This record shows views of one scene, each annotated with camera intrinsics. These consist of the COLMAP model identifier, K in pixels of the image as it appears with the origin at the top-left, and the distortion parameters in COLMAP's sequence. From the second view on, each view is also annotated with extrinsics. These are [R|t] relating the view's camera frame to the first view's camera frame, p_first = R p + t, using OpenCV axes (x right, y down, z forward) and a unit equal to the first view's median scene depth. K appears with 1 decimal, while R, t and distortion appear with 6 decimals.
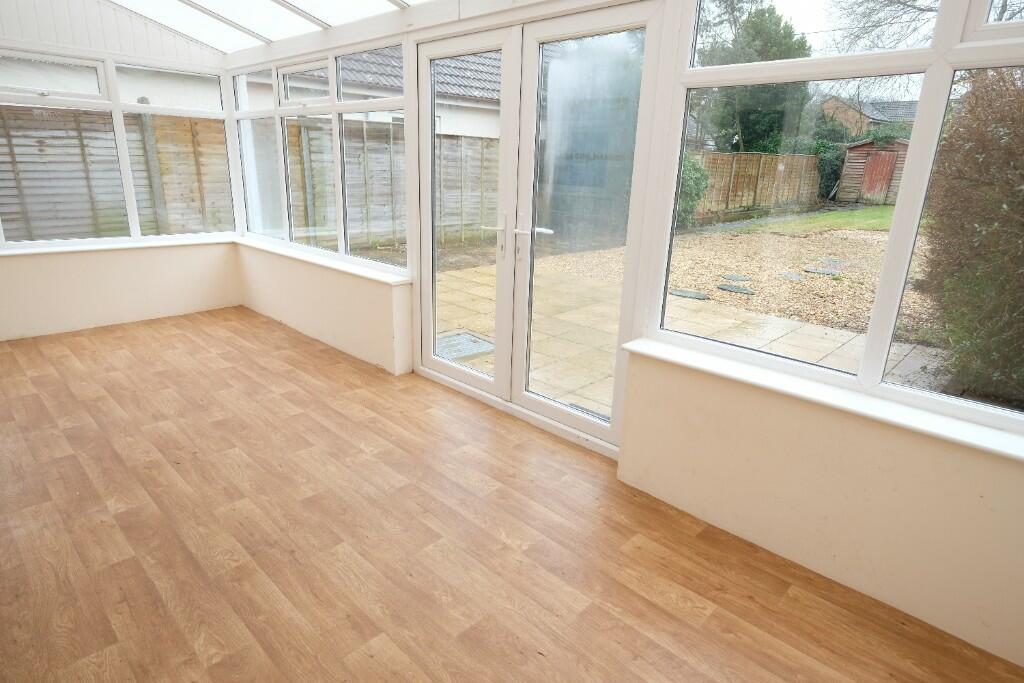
lens RADIAL K [[581.6, 0, 510.2], [0, 581.6, 406.9], [0, 0, 1]] dist [0.000732, 0.000117]
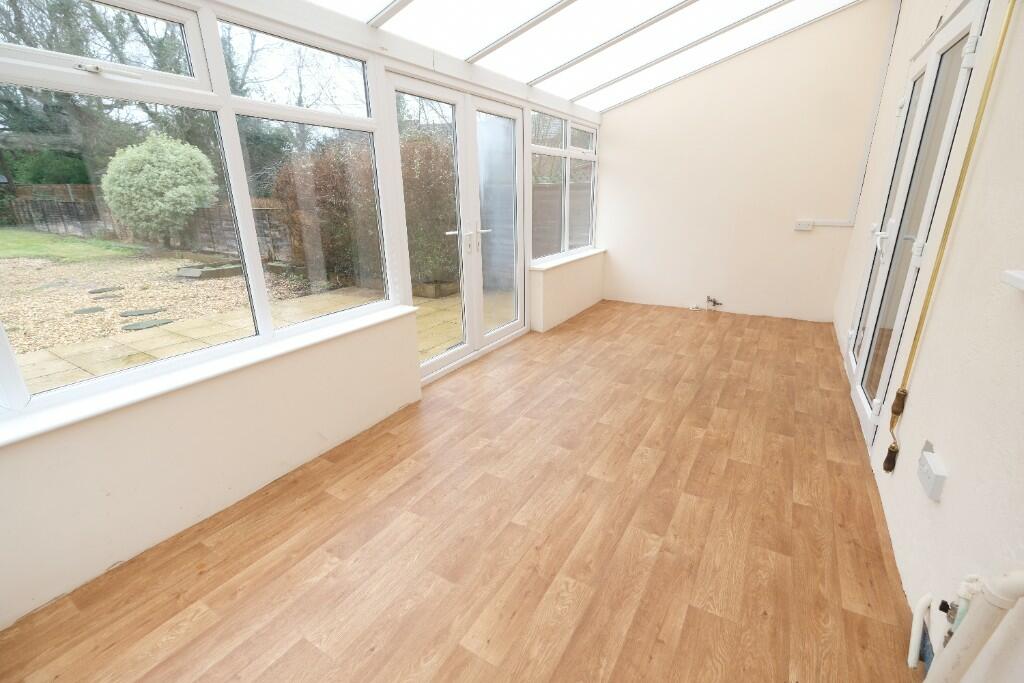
lens RADIAL K [[447.2, 0, 511.8], [0, 447.2, 335.2], [0, 0, 1]] dist [0.000875, -0.000145]
pose [[-0.245751, -0.316839, 0.916089, -1.213419], [0.382967, 0.836451, 0.392029, -0.521798], [-0.890474, 0.447173, -0.084220, 1.130814]]
